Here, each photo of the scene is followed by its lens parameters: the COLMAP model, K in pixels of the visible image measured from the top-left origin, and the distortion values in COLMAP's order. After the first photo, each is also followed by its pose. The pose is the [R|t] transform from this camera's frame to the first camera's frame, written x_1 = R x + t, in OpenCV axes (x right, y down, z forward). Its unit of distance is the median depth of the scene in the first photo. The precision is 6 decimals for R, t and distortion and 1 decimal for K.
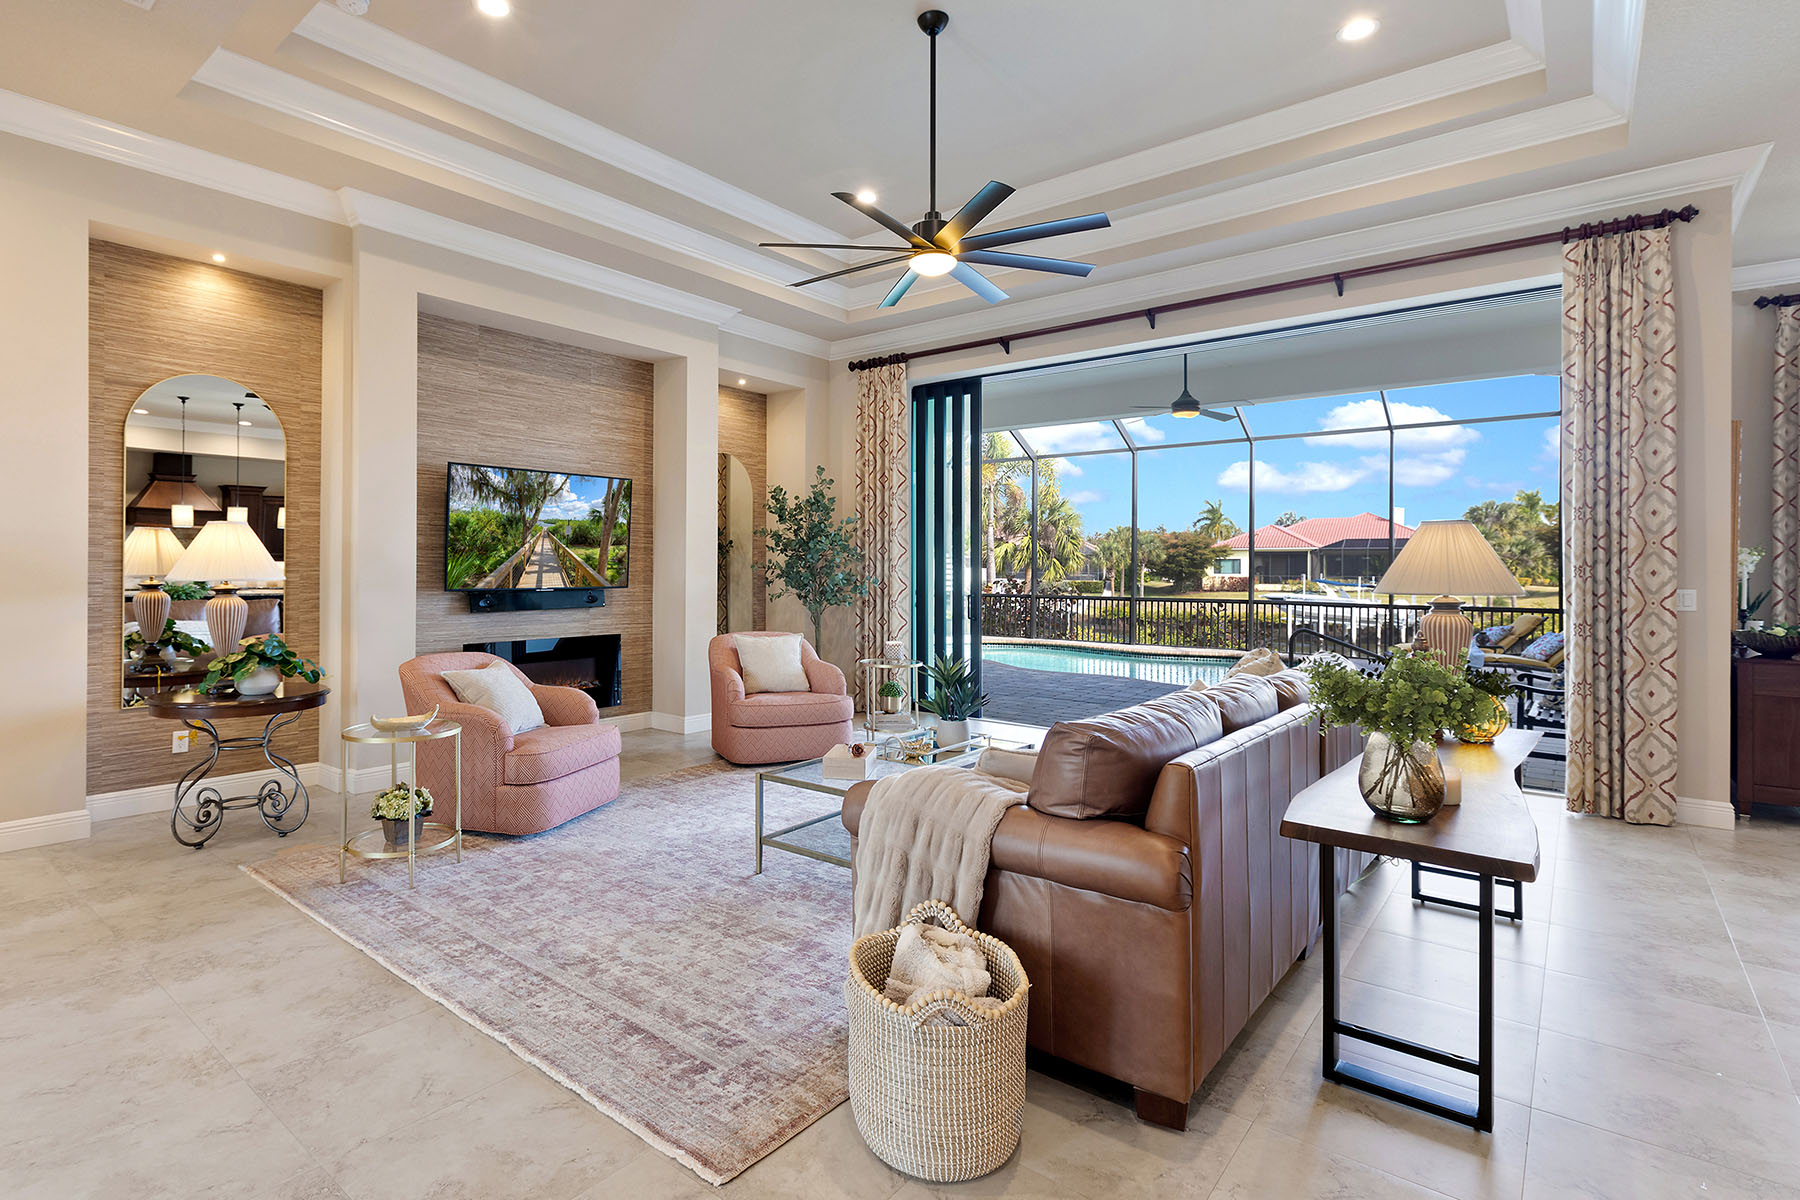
lens RADIAL K [[905.9, 0, 835.6], [0, 905.9, 557.1], [0, 0, 1]] dist [0.004769, 0.001625]
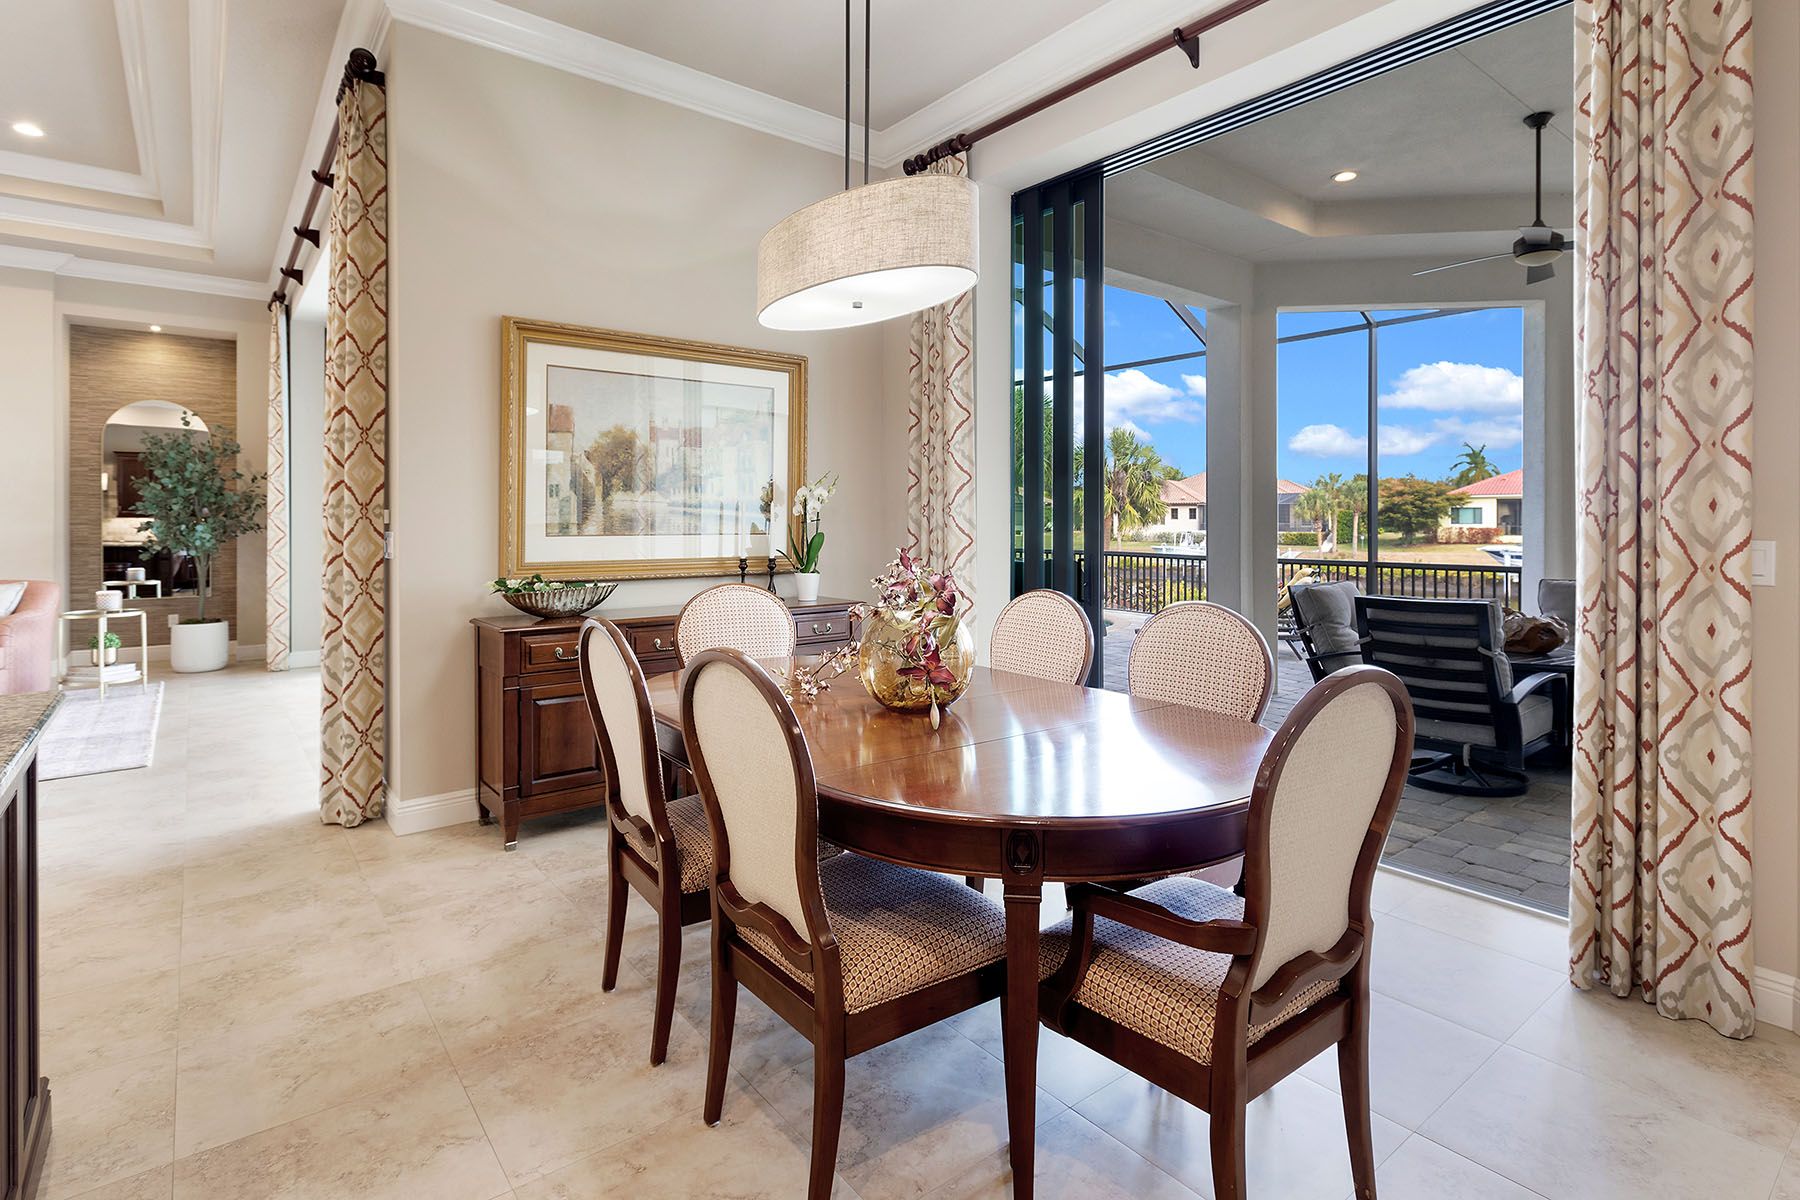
lens RADIAL K [[905.9, 0, 913.8], [0, 905.9, 519.3], [0, 0, 1]] dist [0.004769, 0.001625]
pose [[0.981267, -0.005347, -0.192578, 1.101082], [0.007354, 0.999926, 0.009705, 0.015014], [0.192512, -0.010939, 0.981234, 0.209329]]
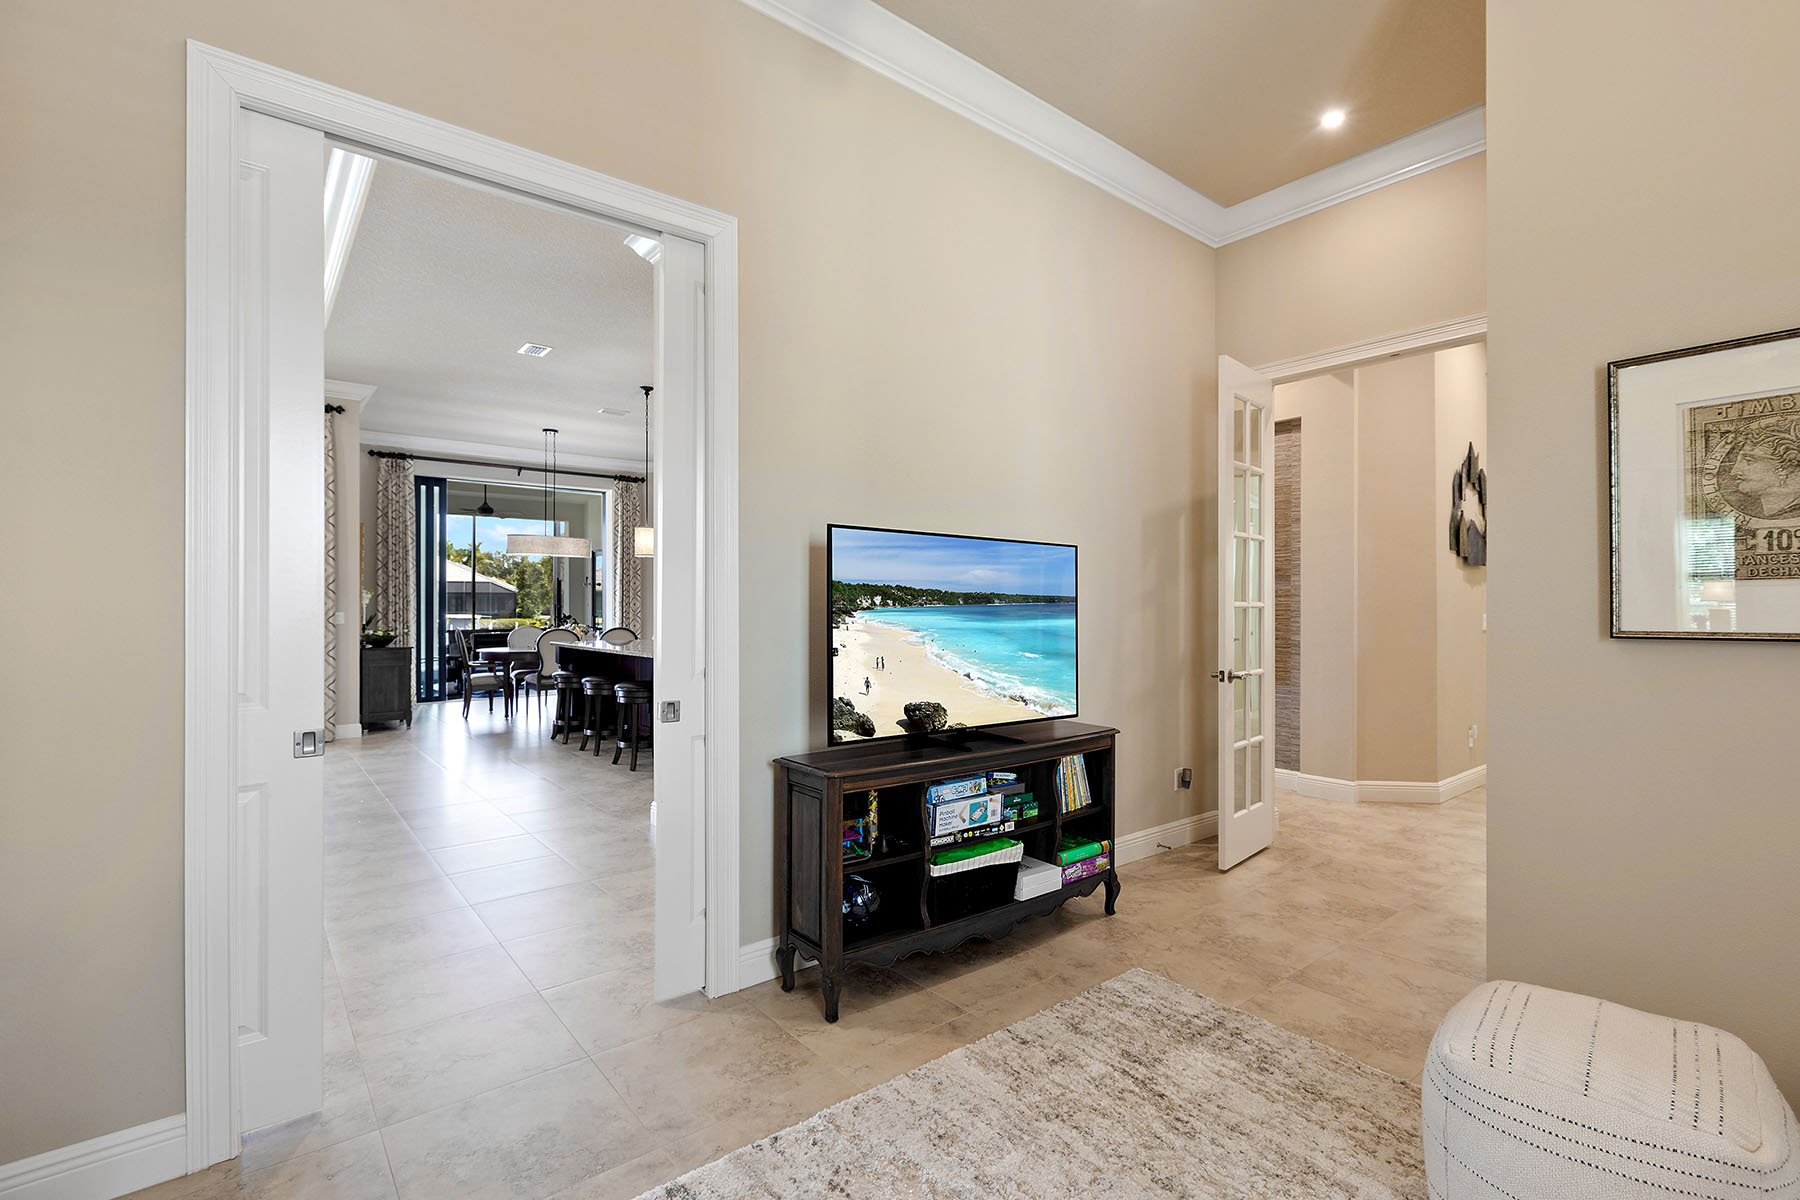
lens RADIAL K [[820.9, 0, 897.8], [0, 820.9, 612.9], [0, 0, 1]] dist [0.005163, -0.001653]
pose [[0.203368, -0.012104, 0.979027, -0.368440], [-0.009949, 0.999846, 0.014428, 0.001014], [-0.979052, -0.012674, 0.203217, -0.351356]]
